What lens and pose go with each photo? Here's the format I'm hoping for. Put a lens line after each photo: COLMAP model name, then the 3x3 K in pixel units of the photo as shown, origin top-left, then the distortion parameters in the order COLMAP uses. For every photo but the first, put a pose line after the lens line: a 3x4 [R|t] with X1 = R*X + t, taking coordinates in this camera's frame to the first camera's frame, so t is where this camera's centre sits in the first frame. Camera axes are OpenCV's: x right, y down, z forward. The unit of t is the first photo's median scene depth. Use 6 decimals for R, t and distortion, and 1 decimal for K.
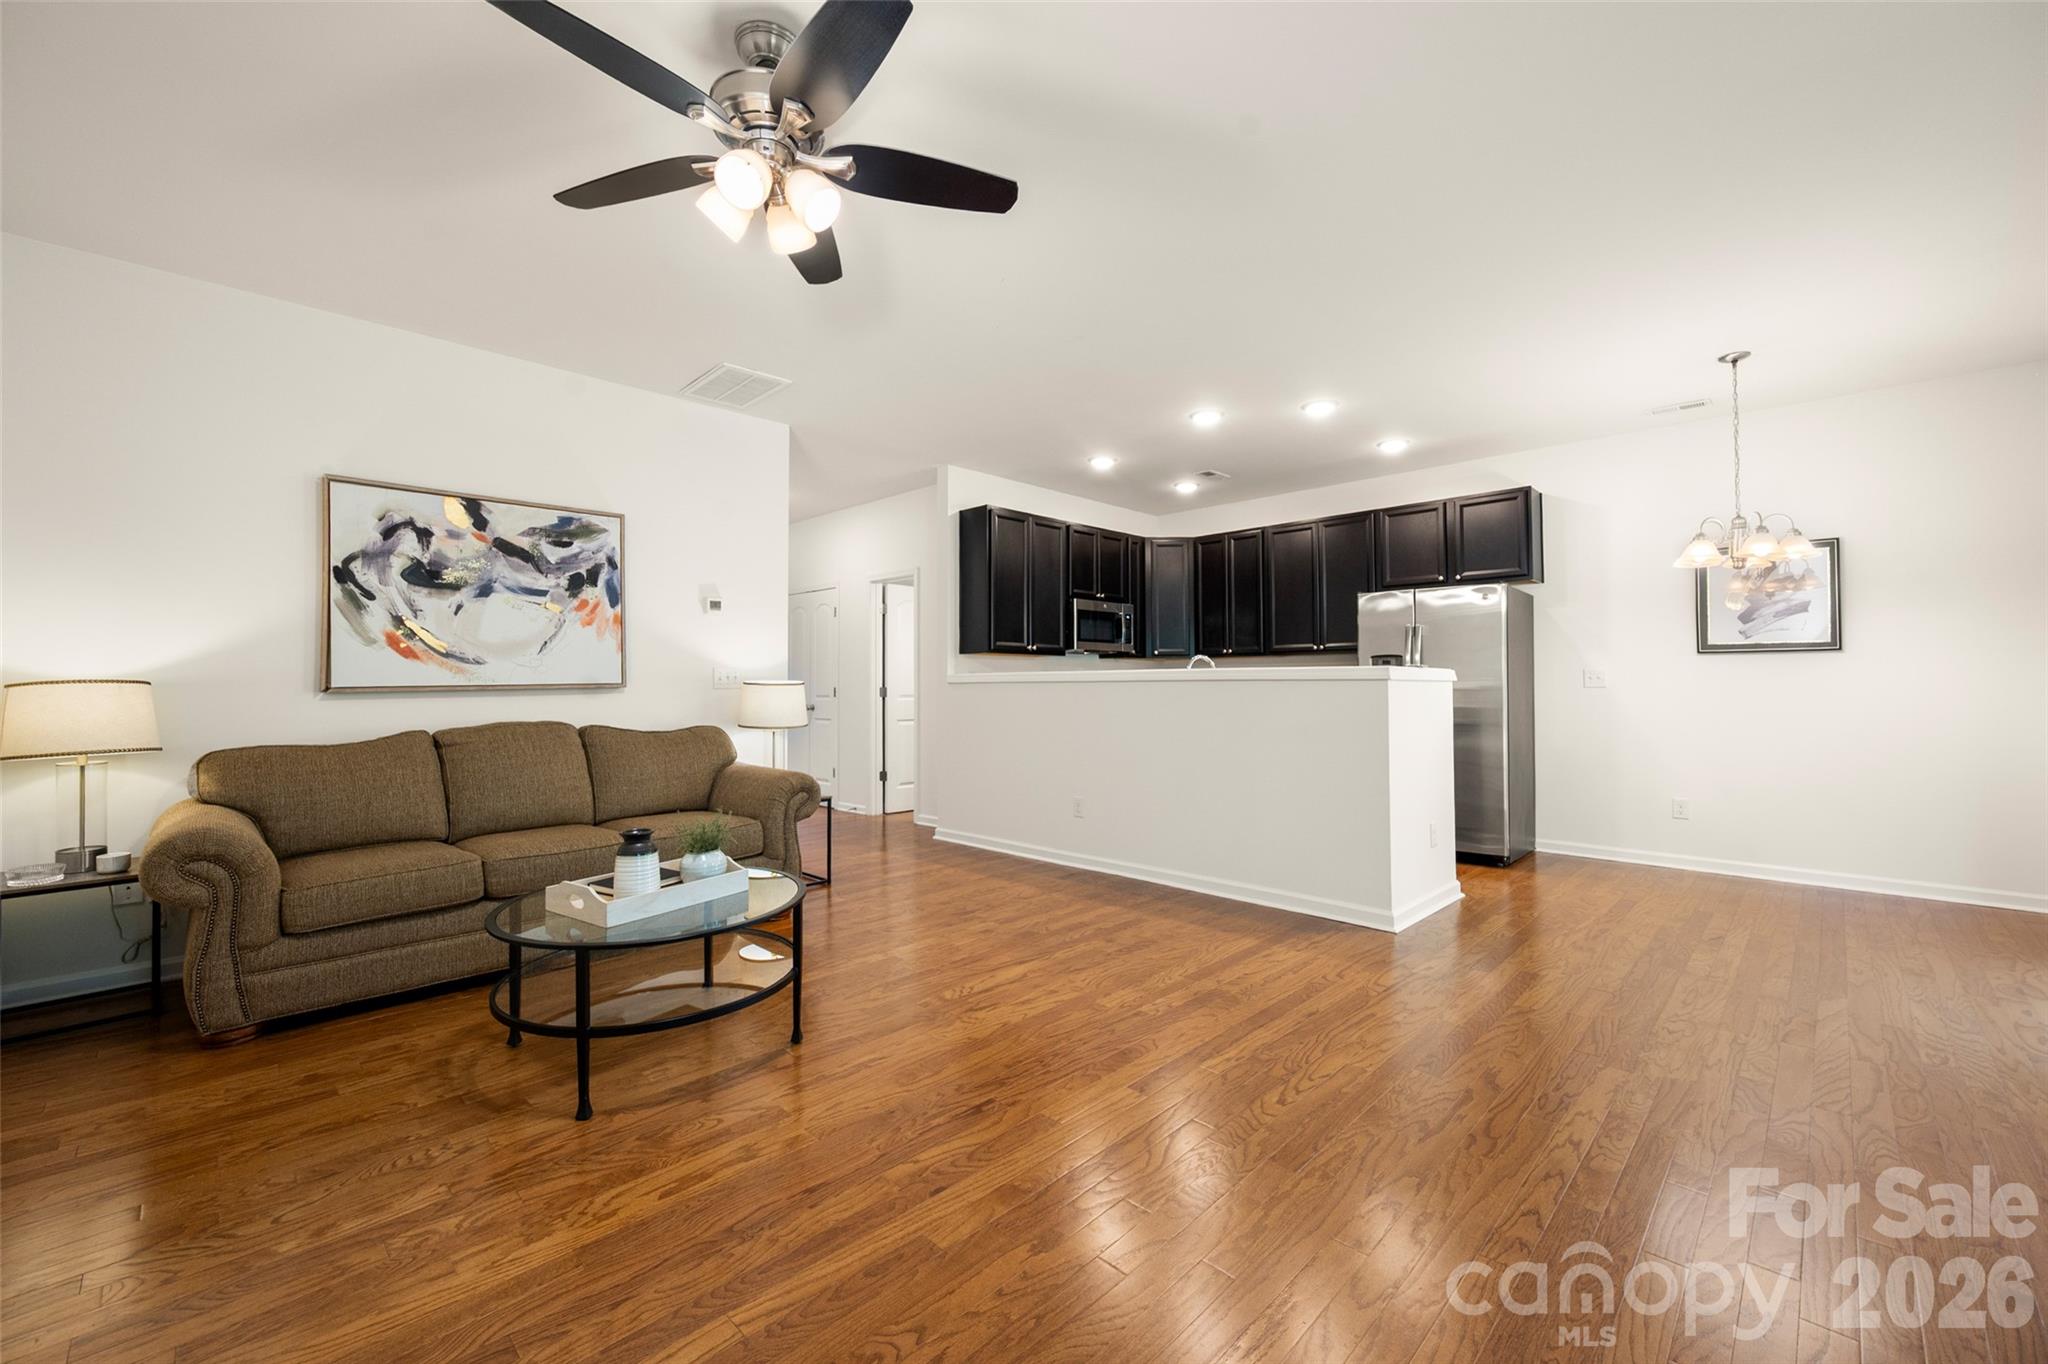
lens RADIAL K [[821.5, 0, 1027.2], [0, 821.5, 667.9], [0, 0, 1]] dist [0.001046, -0.000199]
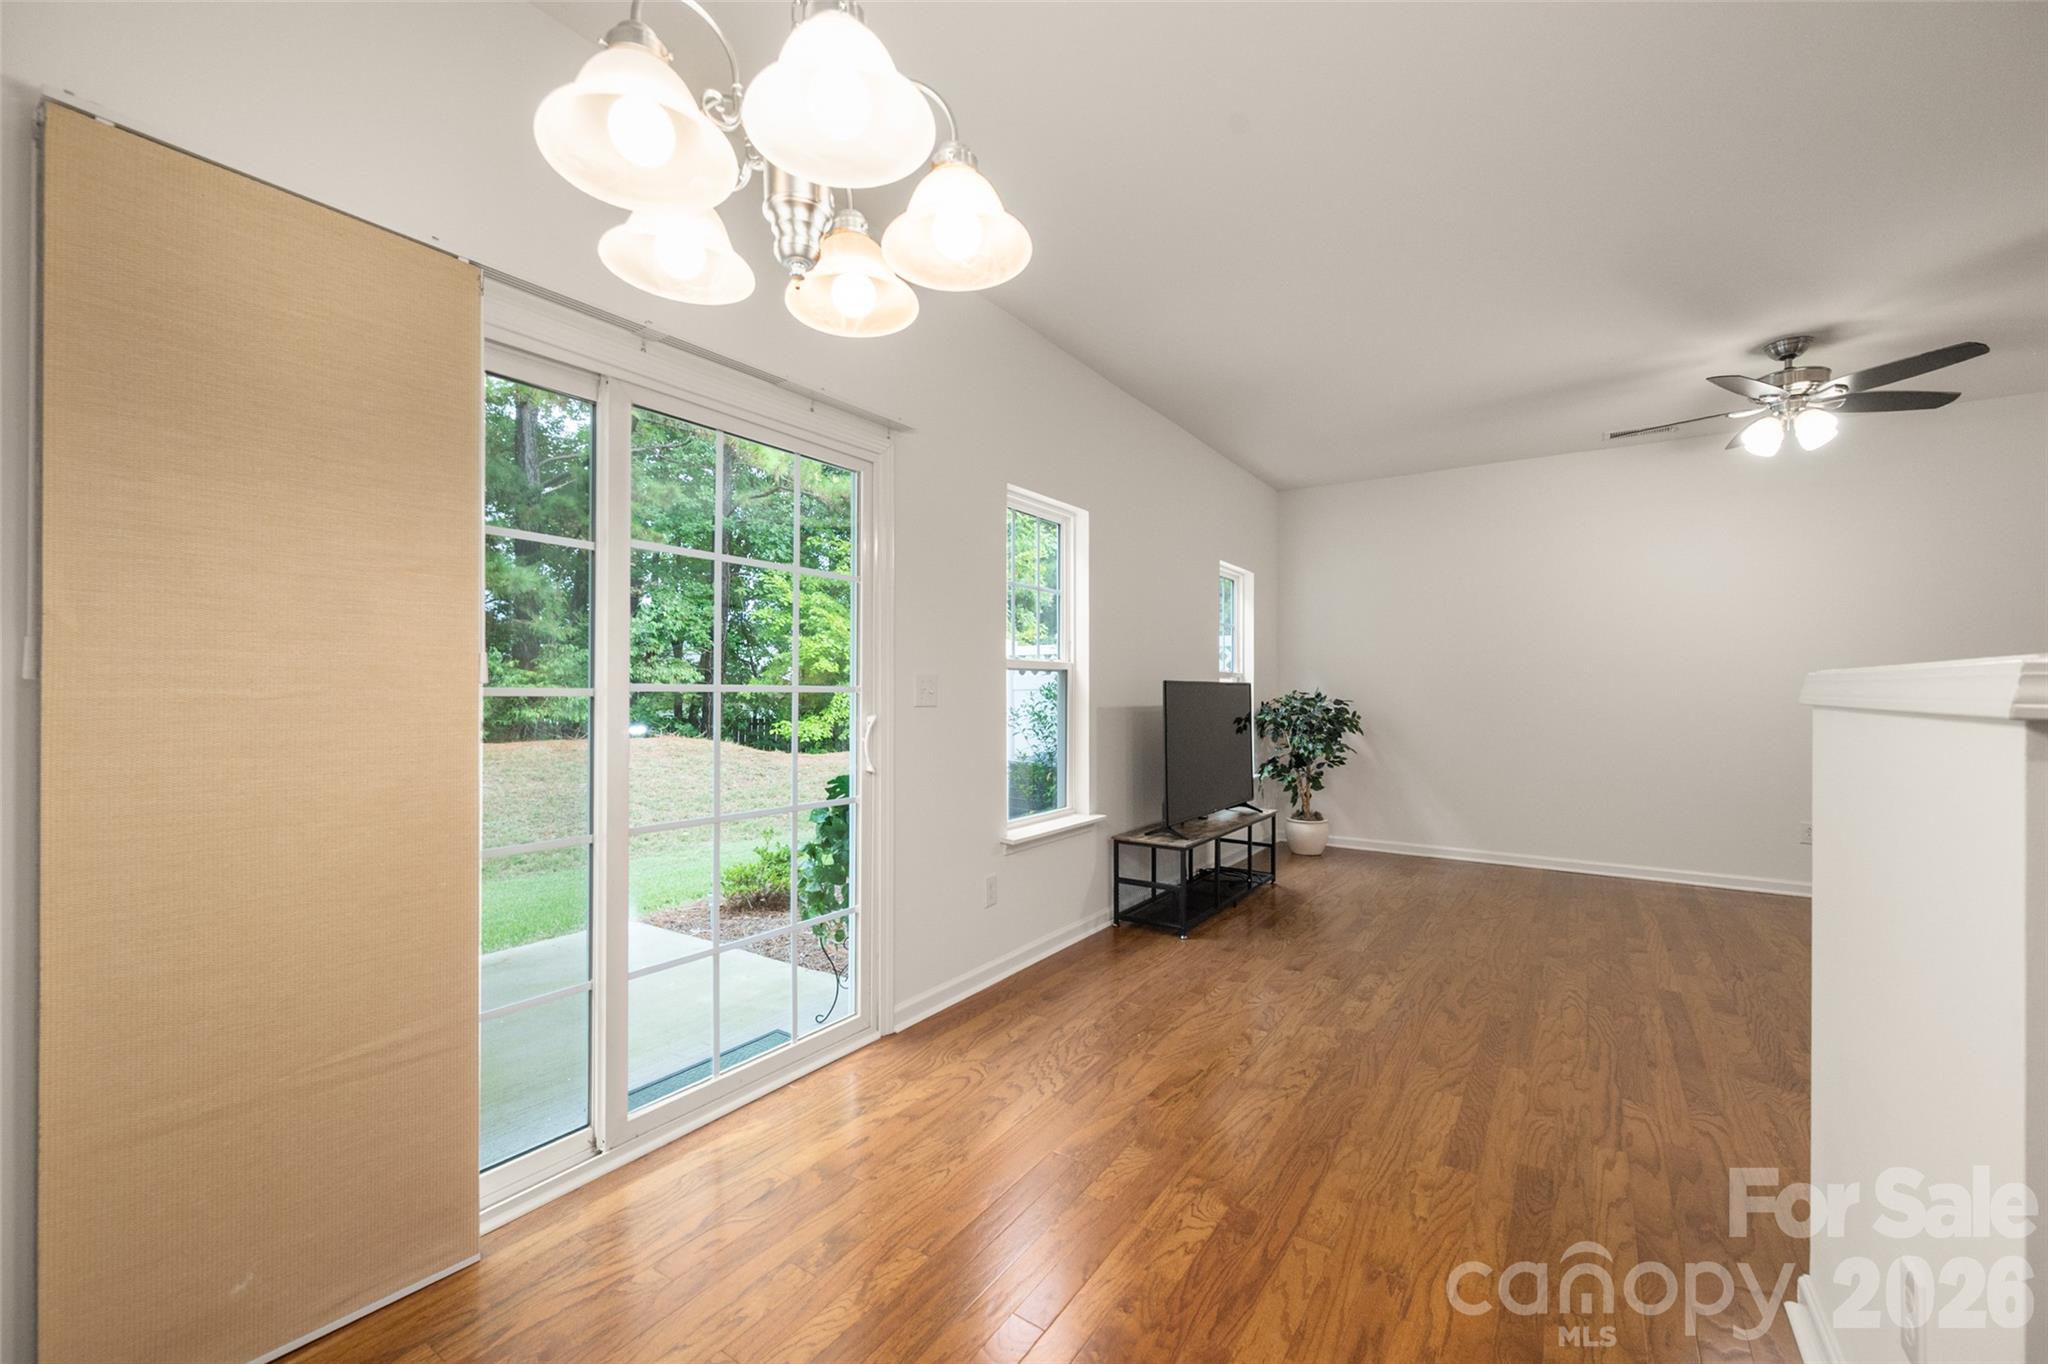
lens RADIAL K [[823.5, 0, 1029.4], [0, 823.5, 681.8], [0, 0, 1]] dist [-0.000496, 0.000132]
pose [[-0.982495, -0.002063, -0.186277, 0.831675], [0.003951, 0.999483, -0.031907, 0.013189], [0.186247, -0.032084, -0.981979, 1.236564]]
